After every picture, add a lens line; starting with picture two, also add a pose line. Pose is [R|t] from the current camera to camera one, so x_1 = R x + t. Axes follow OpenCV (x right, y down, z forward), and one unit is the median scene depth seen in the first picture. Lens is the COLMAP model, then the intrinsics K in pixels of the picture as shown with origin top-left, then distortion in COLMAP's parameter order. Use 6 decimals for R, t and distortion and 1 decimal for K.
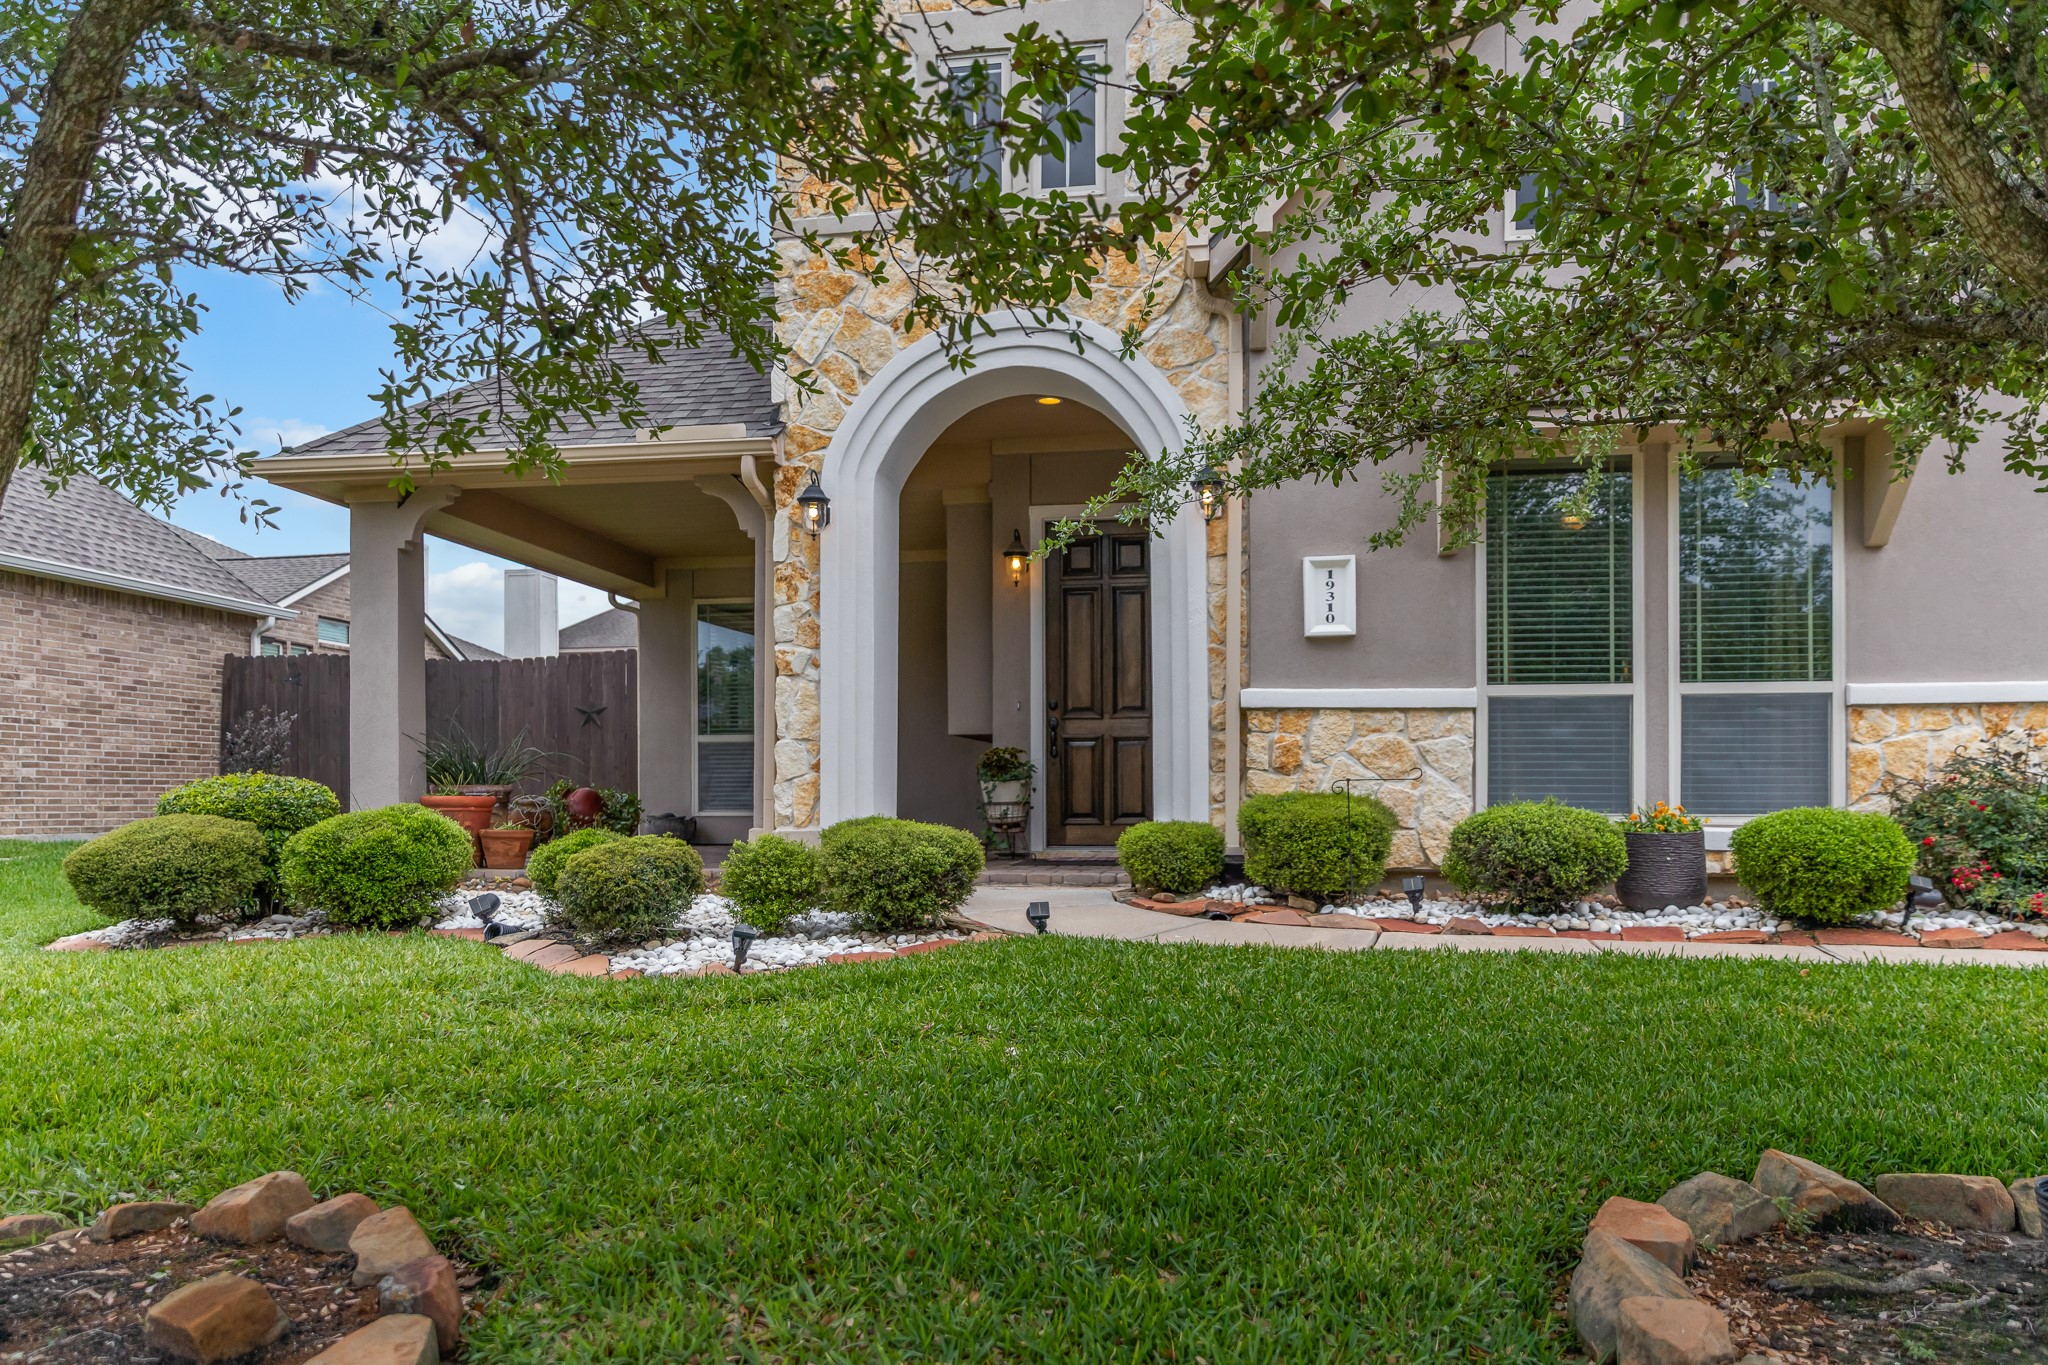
lens RADIAL K [[1535.6, 0, 1023.6], [0, 1535.6, 736.5], [0, 0, 1]] dist [-0.001072, 0.000562]
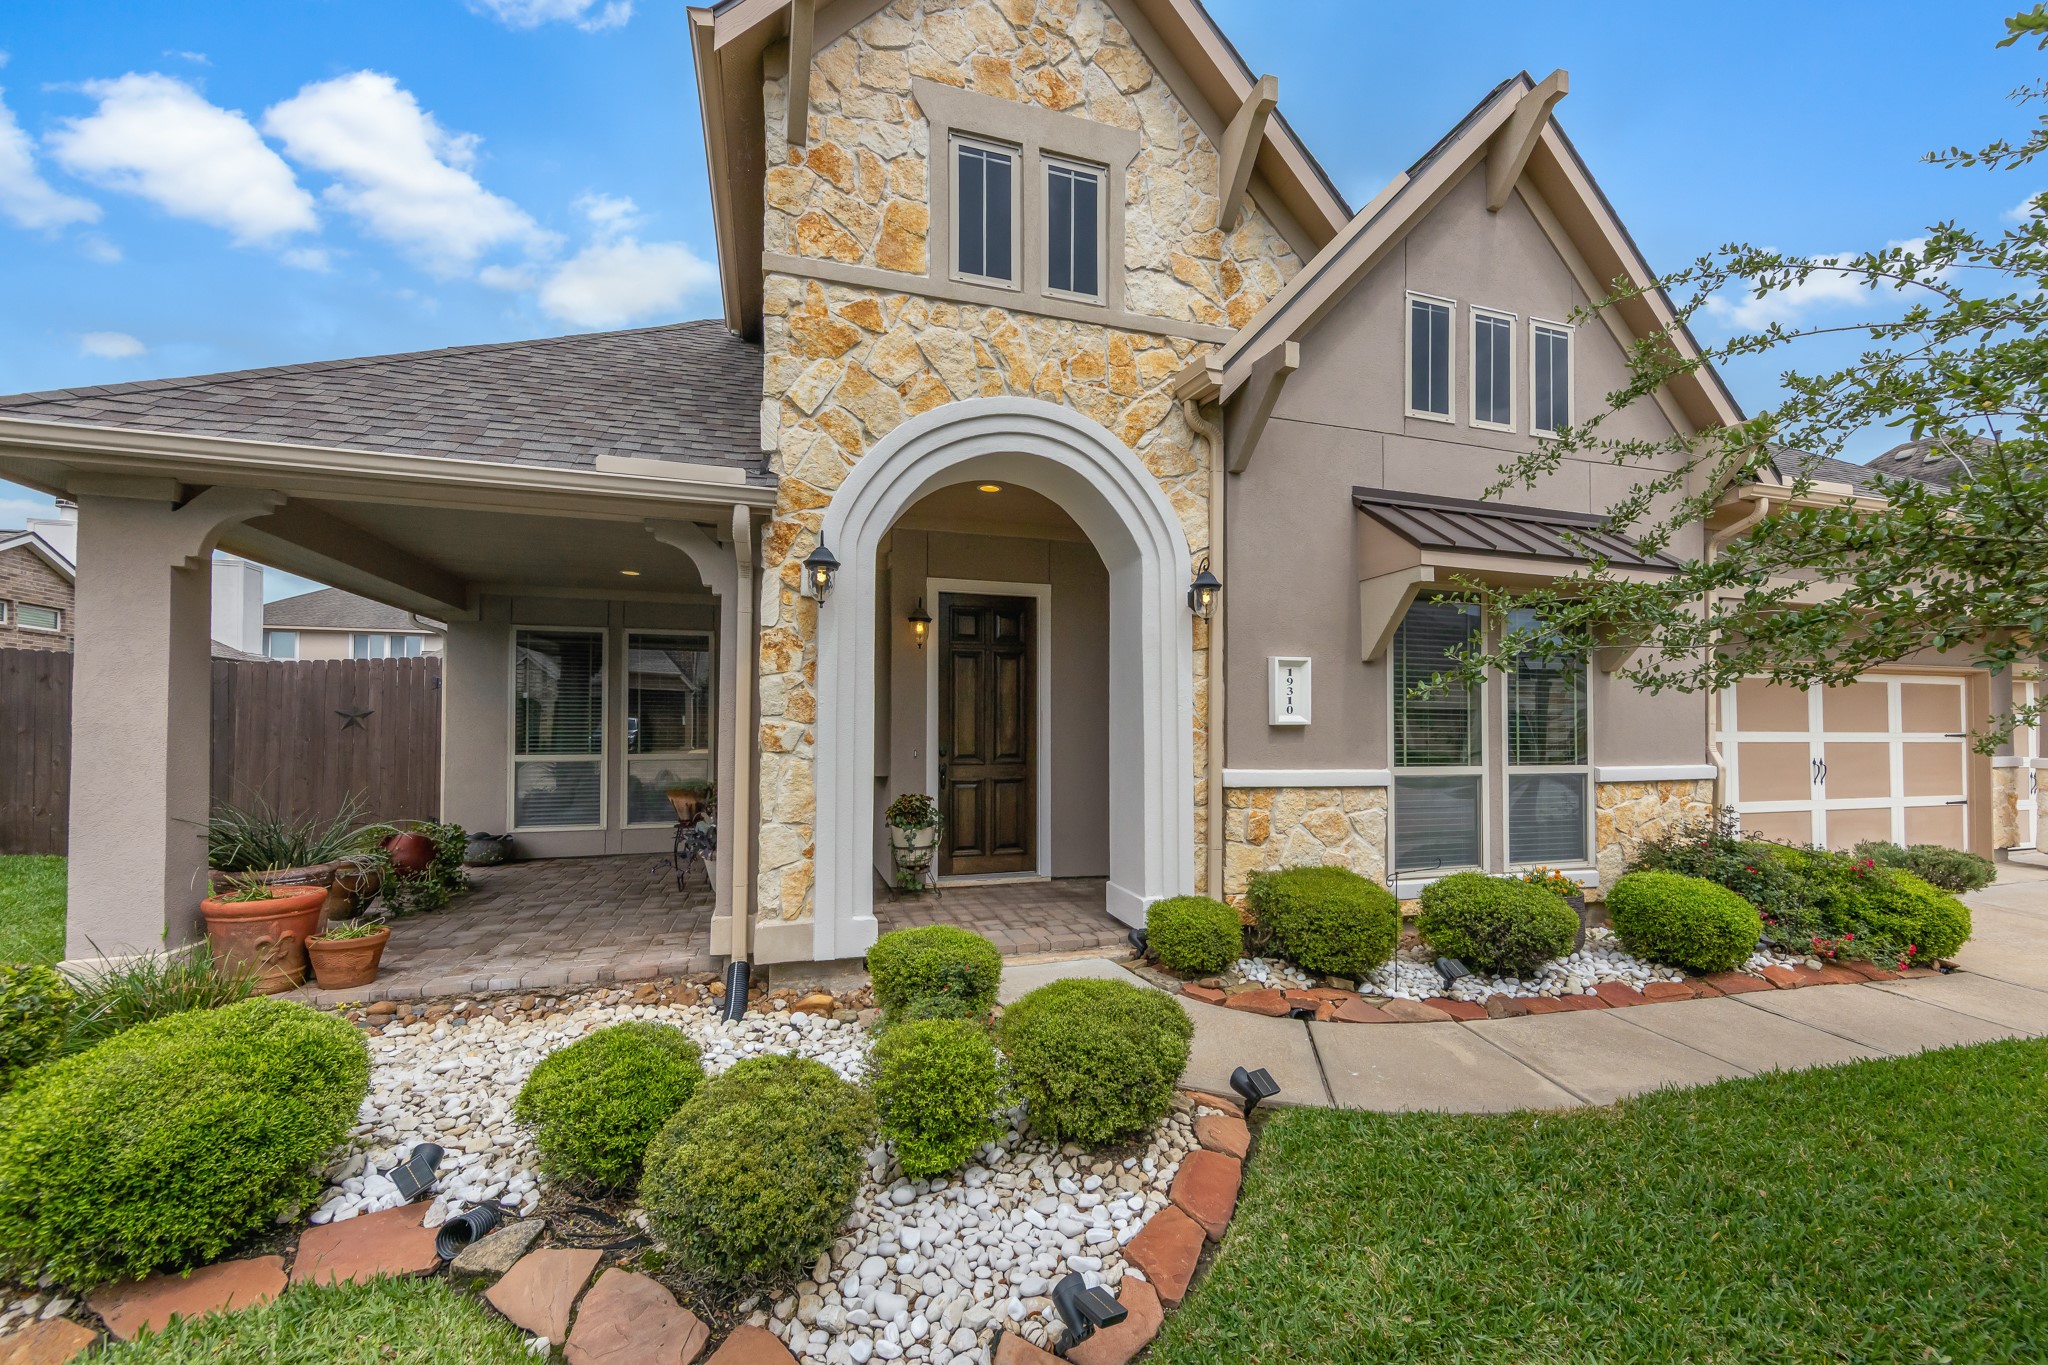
lens RADIAL K [[820.1, 0, 1029.8], [0, 820.1, 685.5], [0, 0, 1]] dist [-0.000488, -0.000235]
pose [[0.877241, 0.023892, 0.479456, -0.260159], [-0.025415, 0.999671, -0.003315, -0.083062], [-0.479378, -0.009277, 0.877560, 0.512012]]
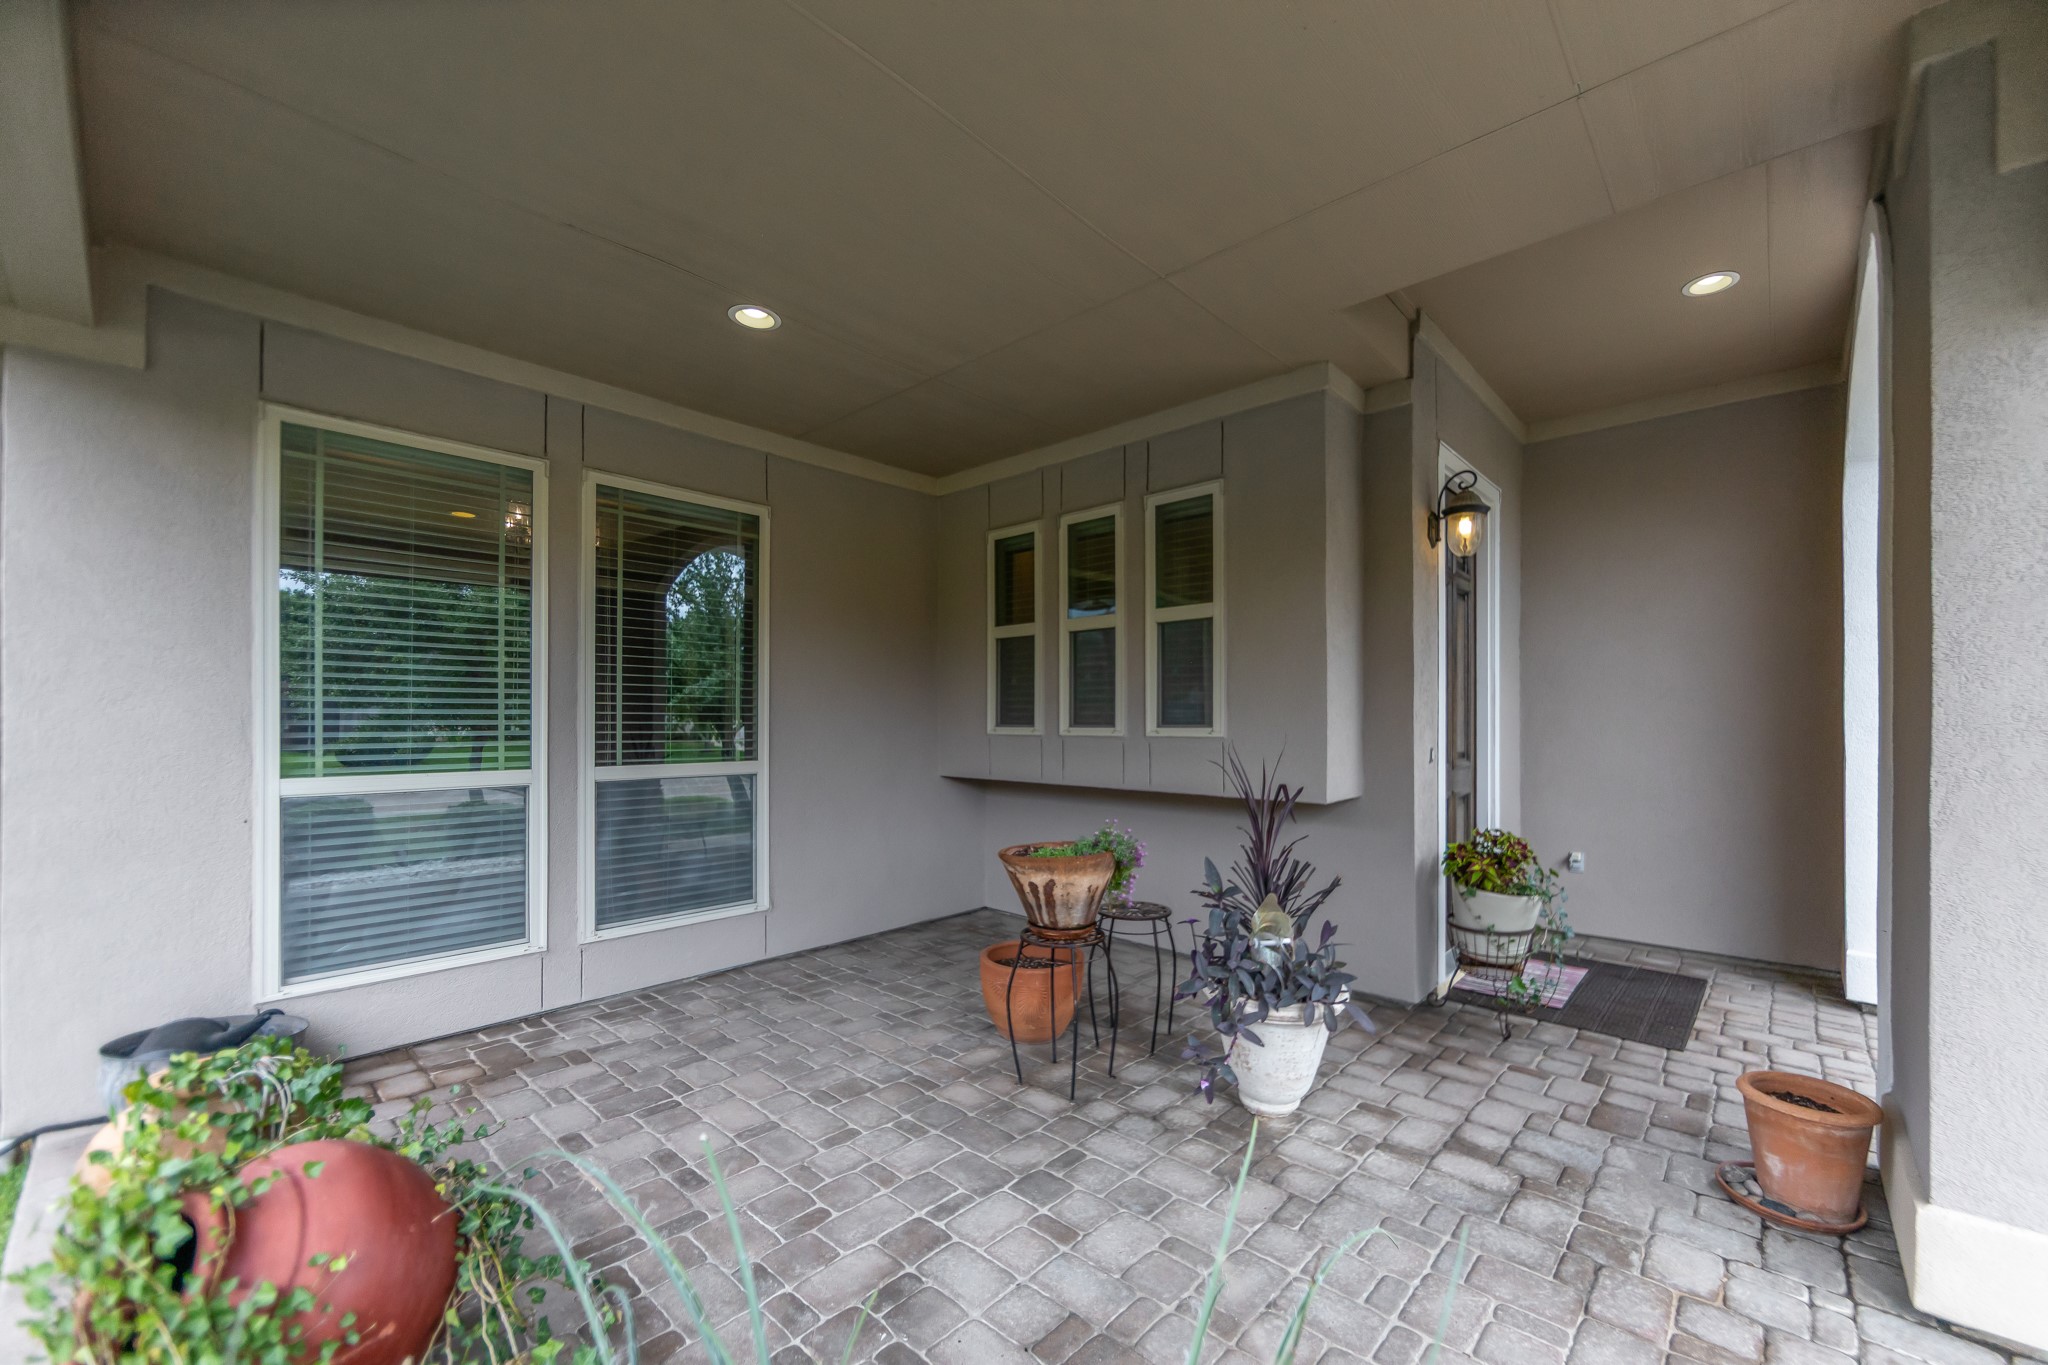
lens RADIAL K [[820.1, 0, 1029.8], [0, 820.1, 685.5], [0, 0, 1]] dist [-0.000488, -0.000235]
pose [[0.523193, 0.032726, 0.851586, -0.443820], [-0.052560, 0.998599, -0.006084, -0.043029], [-0.850592, -0.041576, 0.524180, 1.174830]]
